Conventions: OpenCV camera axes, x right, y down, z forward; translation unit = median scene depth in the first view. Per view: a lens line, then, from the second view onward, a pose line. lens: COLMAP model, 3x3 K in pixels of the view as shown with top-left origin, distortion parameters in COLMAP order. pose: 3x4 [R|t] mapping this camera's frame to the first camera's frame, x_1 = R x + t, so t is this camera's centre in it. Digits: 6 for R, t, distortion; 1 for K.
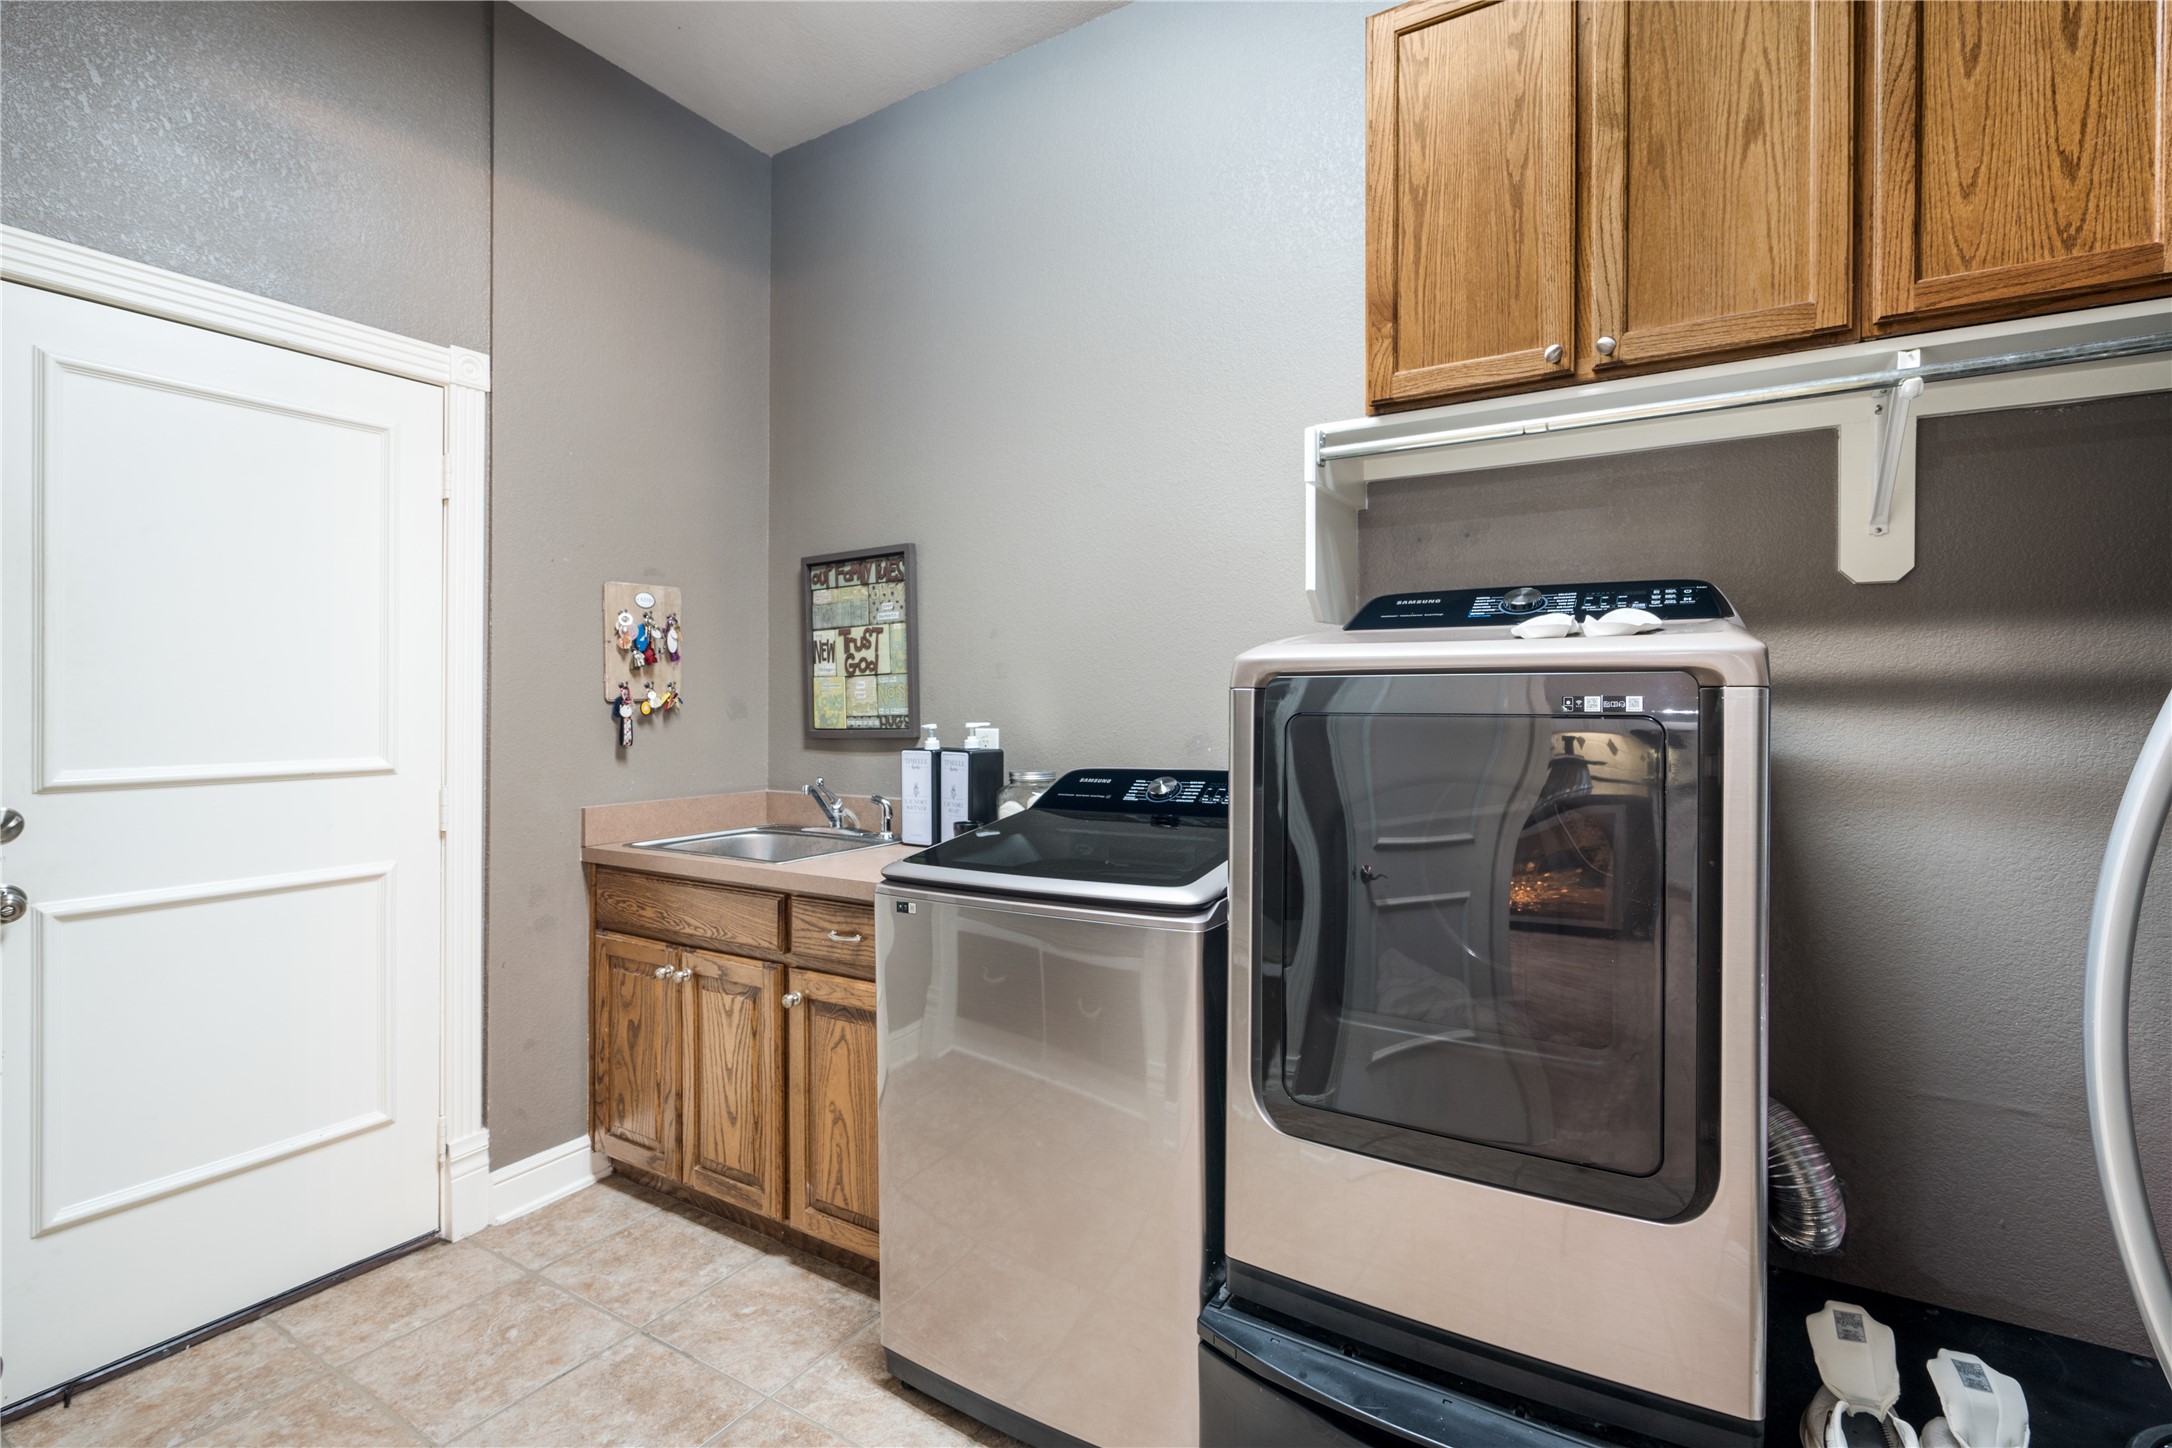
lens RADIAL K [[1020.5, 0, 1088.5], [0, 1020.5, 709.4], [0, 0, 1]] dist [-0.009064, 0.002975]
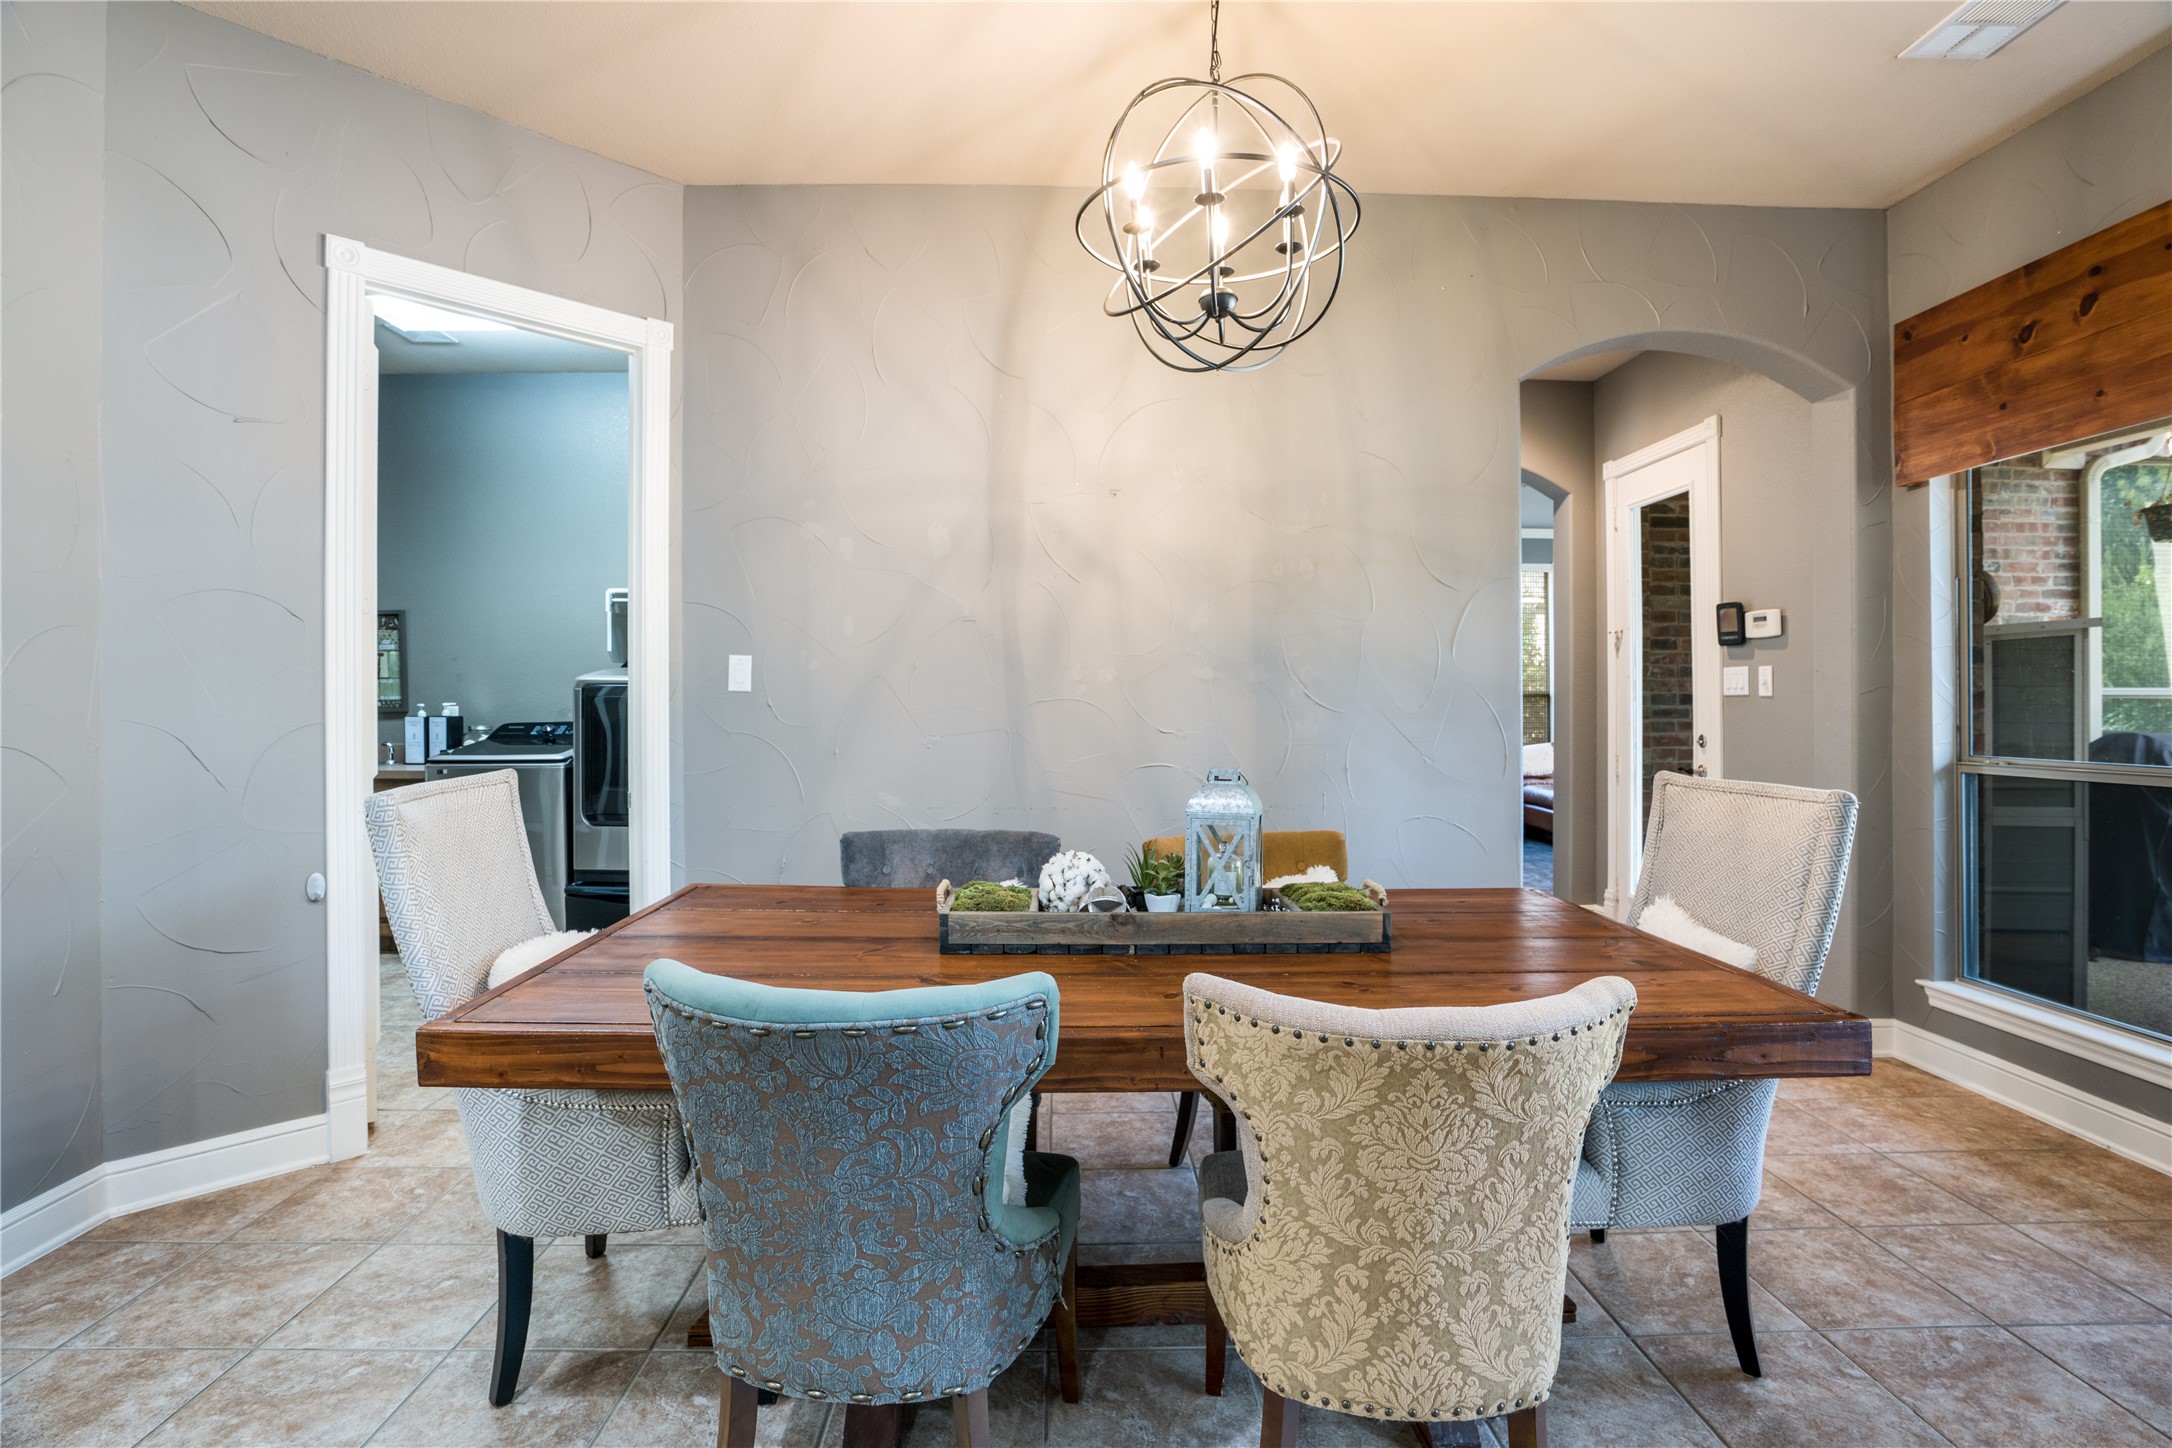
lens RADIAL K [[1020.5, 0, 1050.2], [0, 1020.5, 706.2], [0, 0, 1]] dist [-0.009064, 0.002975]
pose [[0.859128, -0.005873, 0.511728, -0.119495], [0.005308, 0.999983, 0.002566, 0.021495], [-0.511734, 0.000512, 0.859144, -1.425061]]
